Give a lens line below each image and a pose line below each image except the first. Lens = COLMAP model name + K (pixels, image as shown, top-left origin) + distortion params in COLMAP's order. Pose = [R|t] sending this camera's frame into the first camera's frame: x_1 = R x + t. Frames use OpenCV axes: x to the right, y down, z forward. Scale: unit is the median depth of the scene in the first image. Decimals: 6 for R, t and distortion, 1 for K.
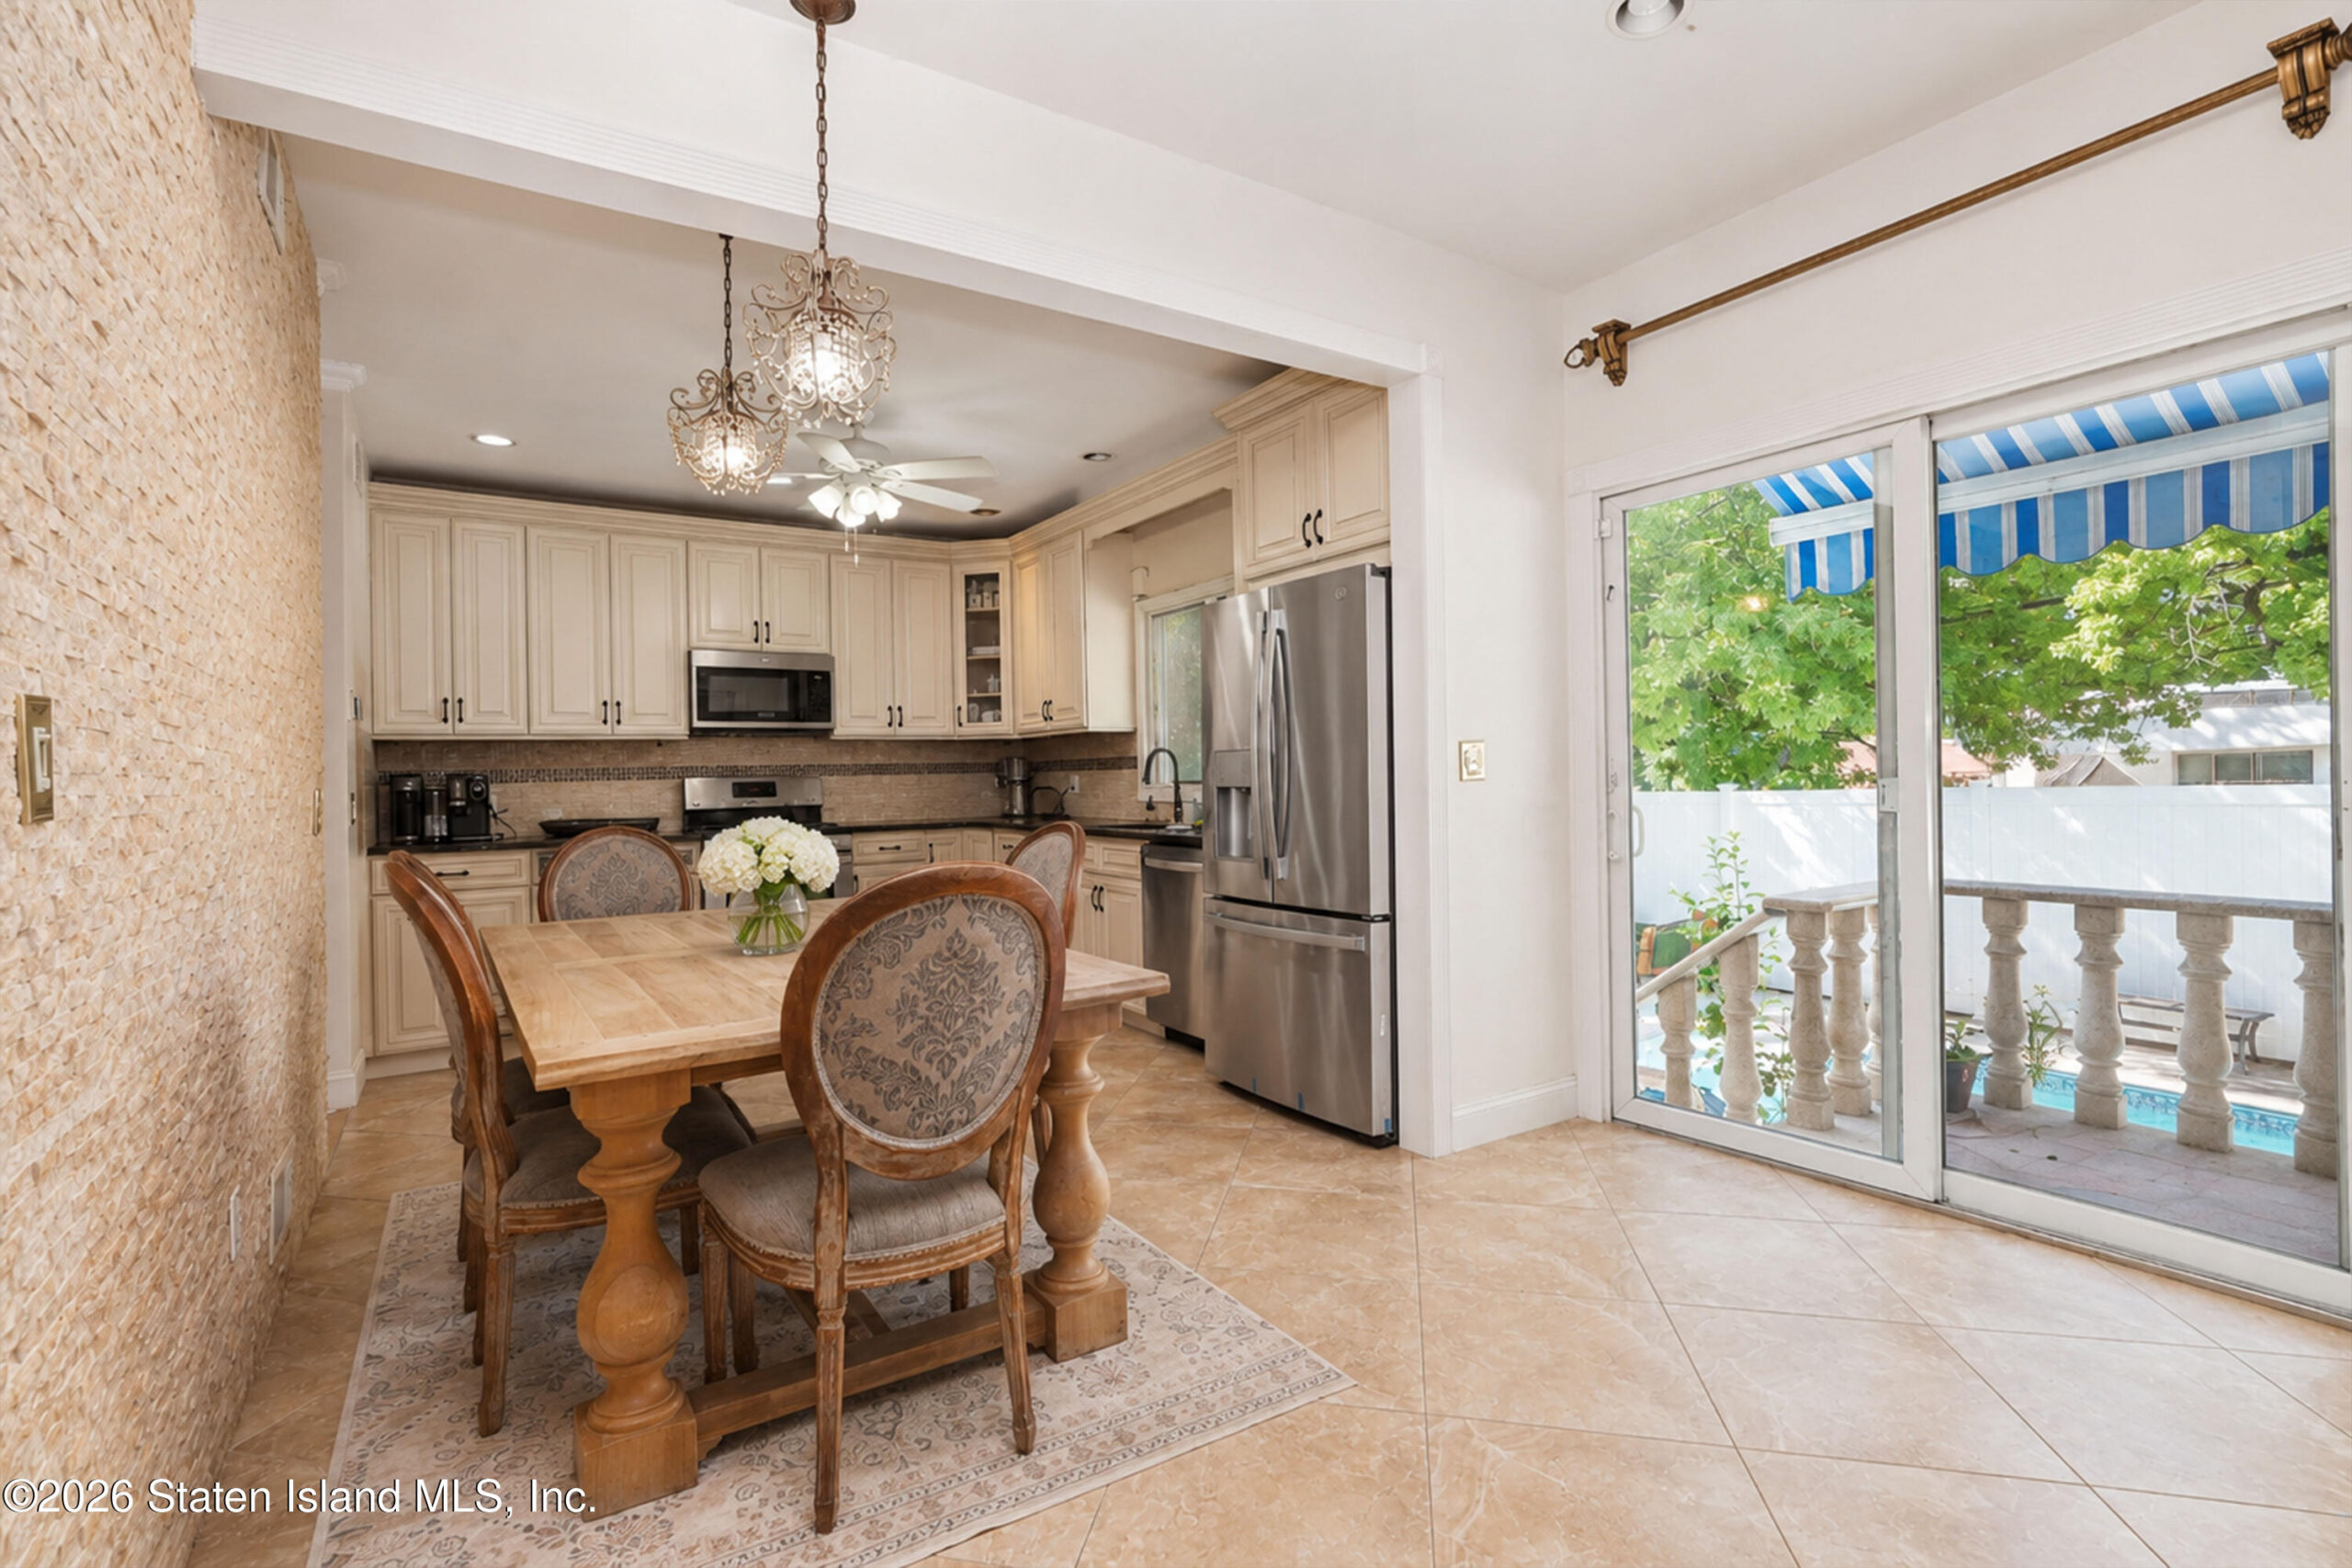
lens RADIAL K [[1052.3, 0, 1176.0], [0, 1052.3, 784.0], [0, 0, 1]] dist [0.000427, 0.000085]
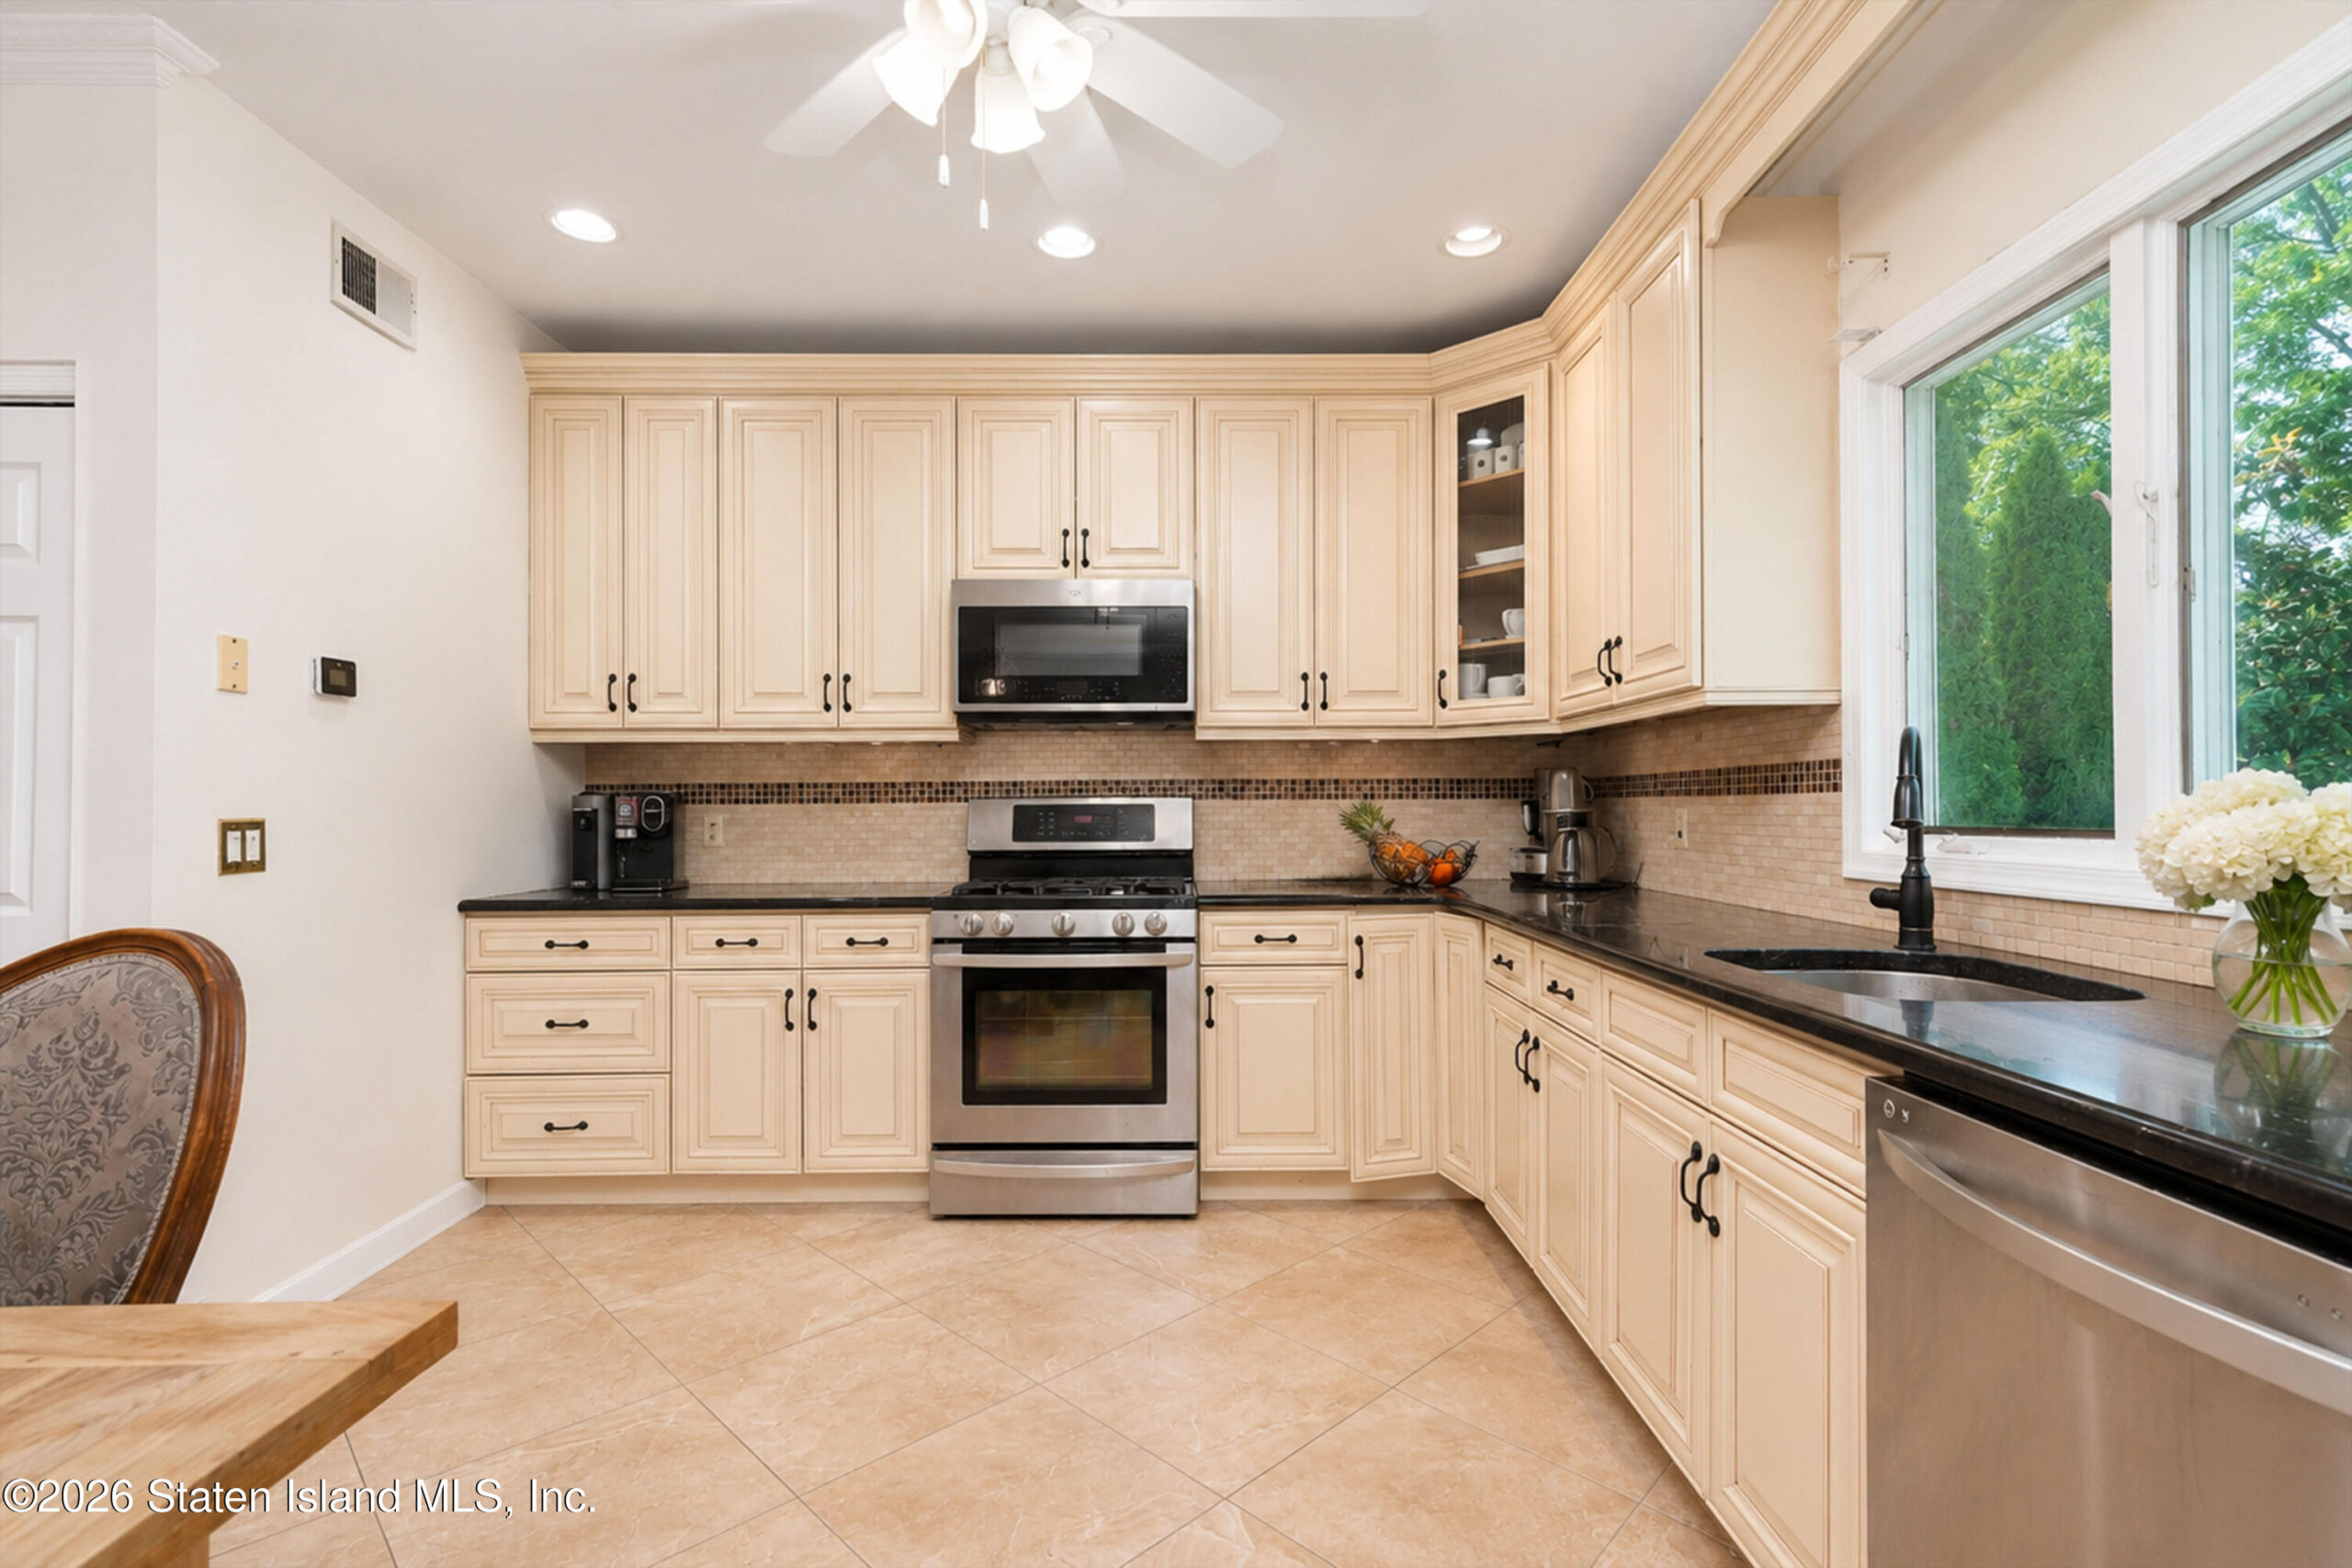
lens RADIAL K [[1099.2, 0, 1179.8], [0, 1099.2, 807.5], [0, 0, 1]] dist [-0.002001, -0.000124]
pose [[0.842291, 0.014518, -0.538827, -0.023507], [-0.015397, 0.999877, 0.002873, -0.005601], [0.538802, 0.005876, 0.842412, 0.506441]]
